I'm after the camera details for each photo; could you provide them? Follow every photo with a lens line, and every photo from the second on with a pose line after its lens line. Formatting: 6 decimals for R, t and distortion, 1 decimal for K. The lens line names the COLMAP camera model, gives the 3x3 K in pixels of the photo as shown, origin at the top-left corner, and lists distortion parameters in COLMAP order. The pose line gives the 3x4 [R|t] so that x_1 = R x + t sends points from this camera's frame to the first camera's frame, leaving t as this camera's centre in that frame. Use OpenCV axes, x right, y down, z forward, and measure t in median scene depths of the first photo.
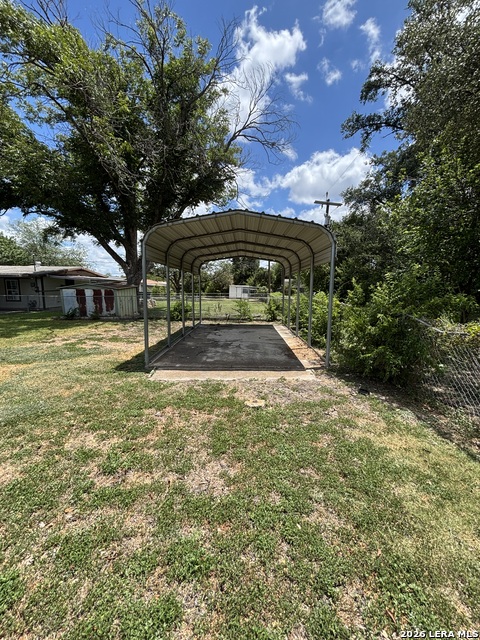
lens RADIAL K [[256.2, 0, 239.3], [0, 256.2, 317.1], [0, 0, 1]] dist [0.006809, -0.000300]
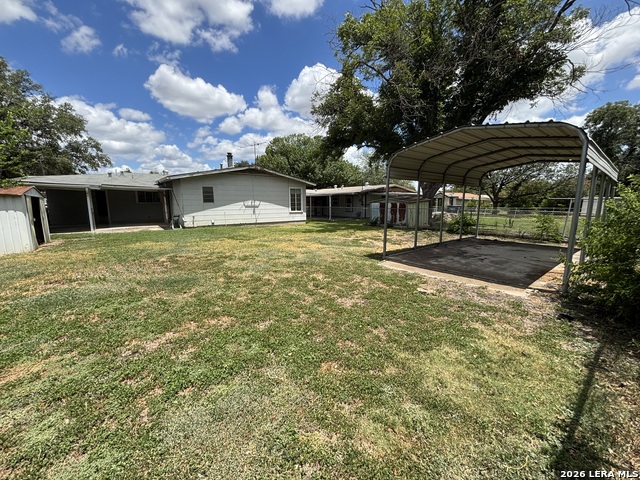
lens RADIAL K [[256.2, 0, 321.1], [0, 256.2, 239.6], [0, 0, 1]] dist [0.006809, -0.000300]
pose [[0.641587, 0.107444, -0.759488, 0.294295], [-0.085039, 0.994001, 0.068782, 0.020932], [0.762322, 0.020456, 0.646874, -0.089953]]
